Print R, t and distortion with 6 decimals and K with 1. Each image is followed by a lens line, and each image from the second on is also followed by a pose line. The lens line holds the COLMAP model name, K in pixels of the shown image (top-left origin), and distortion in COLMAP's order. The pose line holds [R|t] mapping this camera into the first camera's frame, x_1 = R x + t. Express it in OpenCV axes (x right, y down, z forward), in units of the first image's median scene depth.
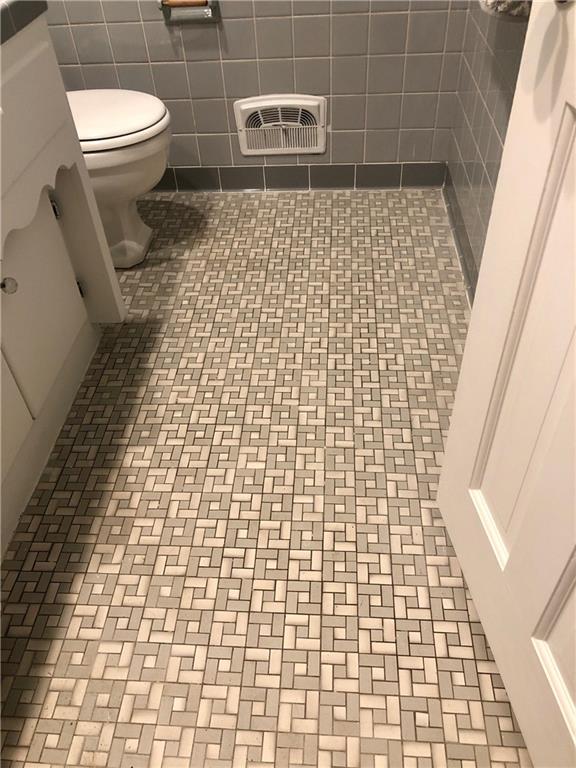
lens RADIAL K [[628.2, 0, 287.5], [0, 628.2, 373.7], [0, 0, 1]] dist [0.001576, -0.011399]
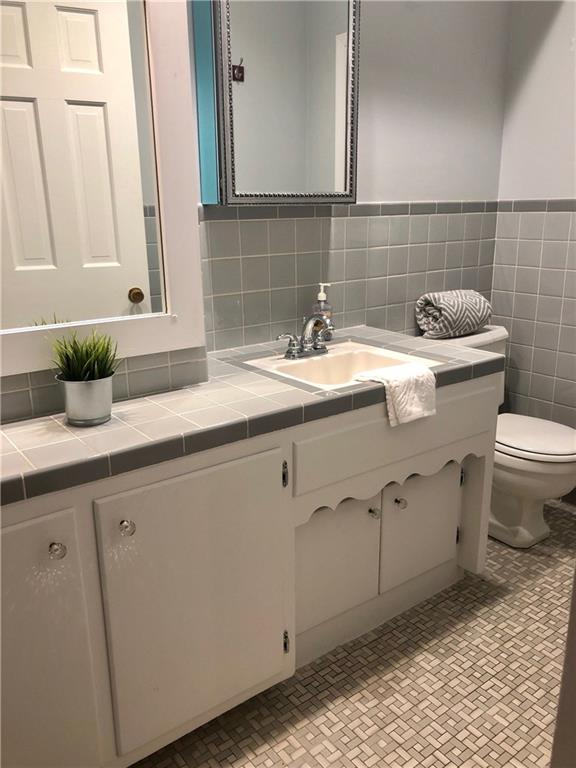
lens RADIAL K [[628.2, 0, 287.5], [0, 628.2, 373.7], [0, 0, 1]] dist [0.001576, -0.011399]
pose [[0.653360, 0.236418, -0.719185, 0.390982], [-0.529203, 0.821952, -0.210567, 0.071373], [0.541354, 0.518171, 0.662144, -0.358624]]
